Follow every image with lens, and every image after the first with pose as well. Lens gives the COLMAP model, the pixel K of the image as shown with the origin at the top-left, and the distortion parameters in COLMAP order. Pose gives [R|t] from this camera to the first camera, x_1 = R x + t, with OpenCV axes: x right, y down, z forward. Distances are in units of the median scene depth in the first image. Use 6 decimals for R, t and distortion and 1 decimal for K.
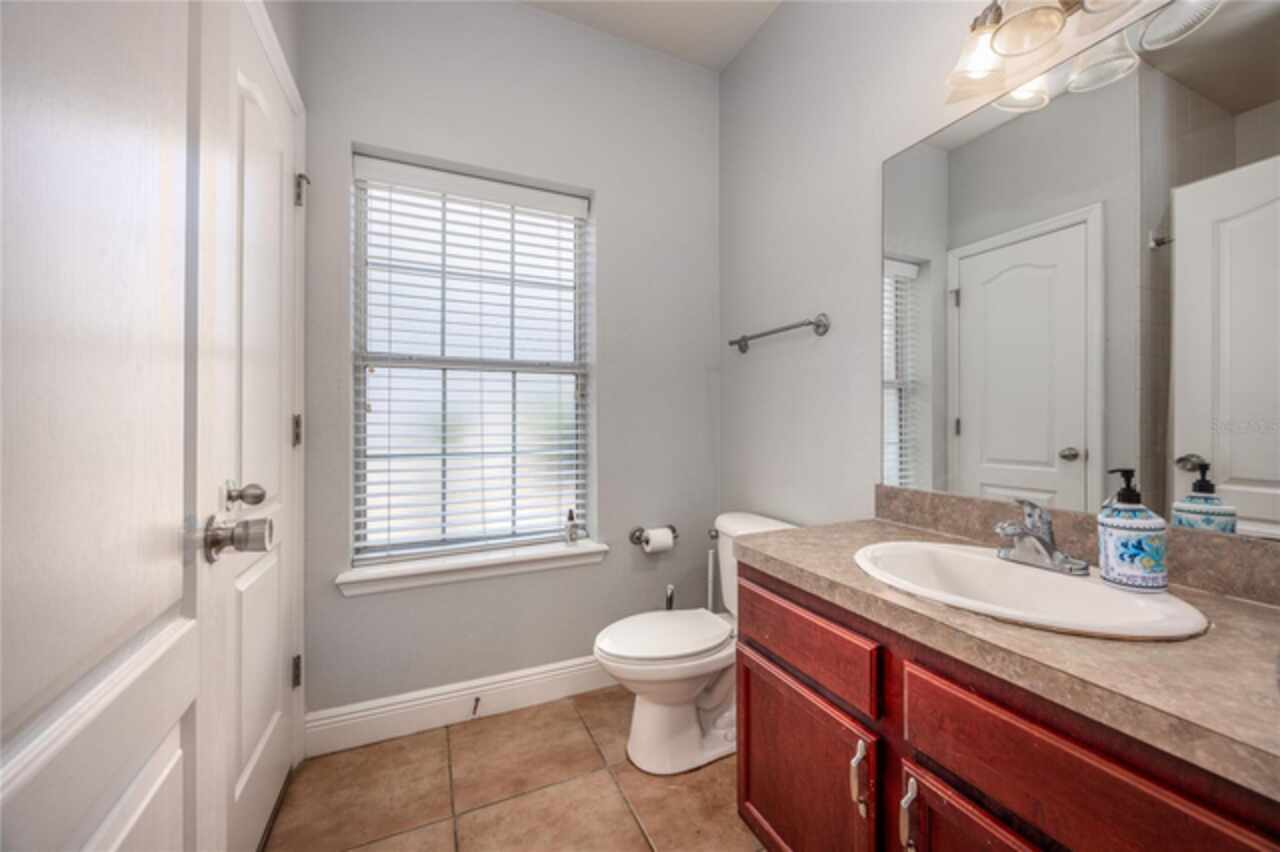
lens RADIAL K [[492.7, 0, 646.1], [0, 492.7, 423.1], [0, 0, 1]] dist [-0.002095, -0.000275]
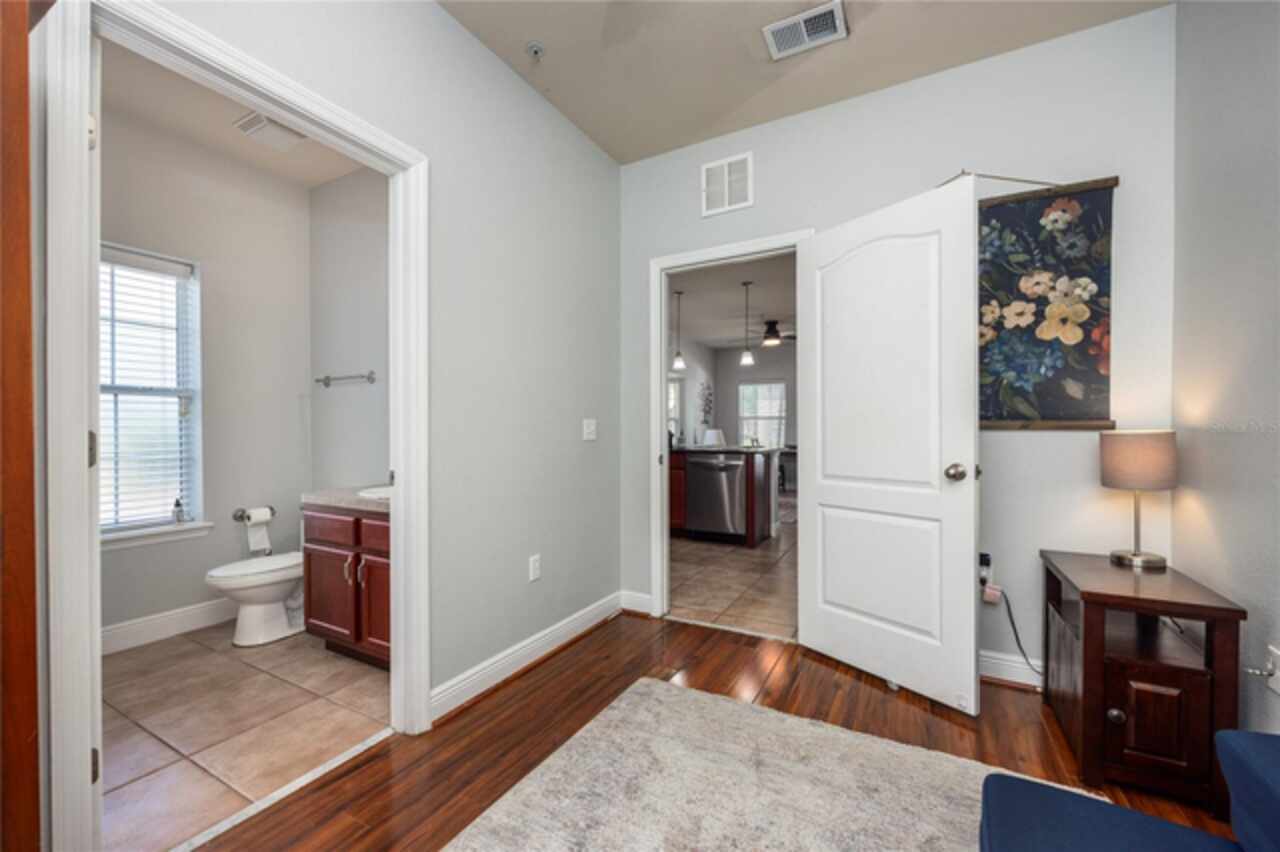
lens RADIAL K [[513.4, 0, 639.9], [0, 513.4, 432.8], [0, 0, 1]] dist [-0.001096, -0.000087]
pose [[0.798243, -0.005541, 0.602309, 0.012848], [0.003806, 0.999984, 0.004156, -0.004825], [-0.602323, -0.001026, 0.798252, -0.863853]]
